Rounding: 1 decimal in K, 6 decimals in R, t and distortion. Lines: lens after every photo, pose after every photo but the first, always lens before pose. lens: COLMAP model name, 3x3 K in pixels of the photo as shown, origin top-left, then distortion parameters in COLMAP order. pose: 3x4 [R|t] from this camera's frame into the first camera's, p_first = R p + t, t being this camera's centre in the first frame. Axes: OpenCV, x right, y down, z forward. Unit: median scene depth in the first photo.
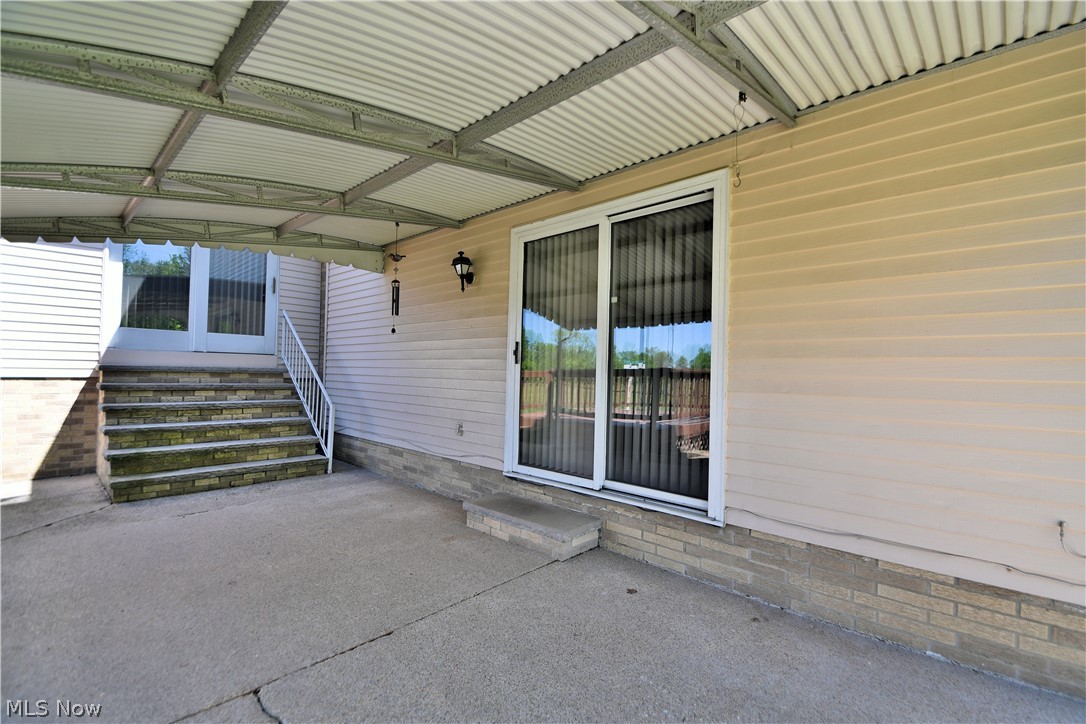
lens RADIAL K [[477.7, 0, 542.0], [0, 477.7, 360.7], [0, 0, 1]] dist [0.000901, -0.003305]
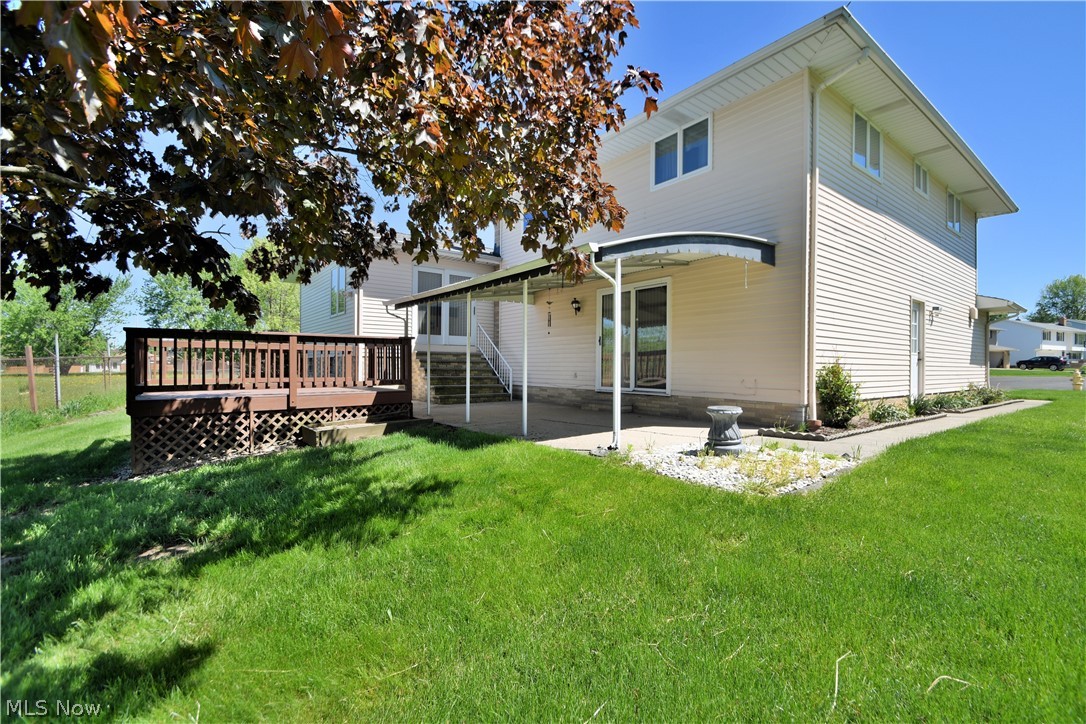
lens RADIAL K [[477.7, 0, 548.0], [0, 477.7, 362.3], [0, 0, 1]] dist [0.000901, -0.003305]
pose [[0.988345, -0.014585, -0.151529, 0.047323], [0.016208, 0.999824, 0.009479, 0.058395], [0.151364, -0.011824, 0.988407, -1.297720]]
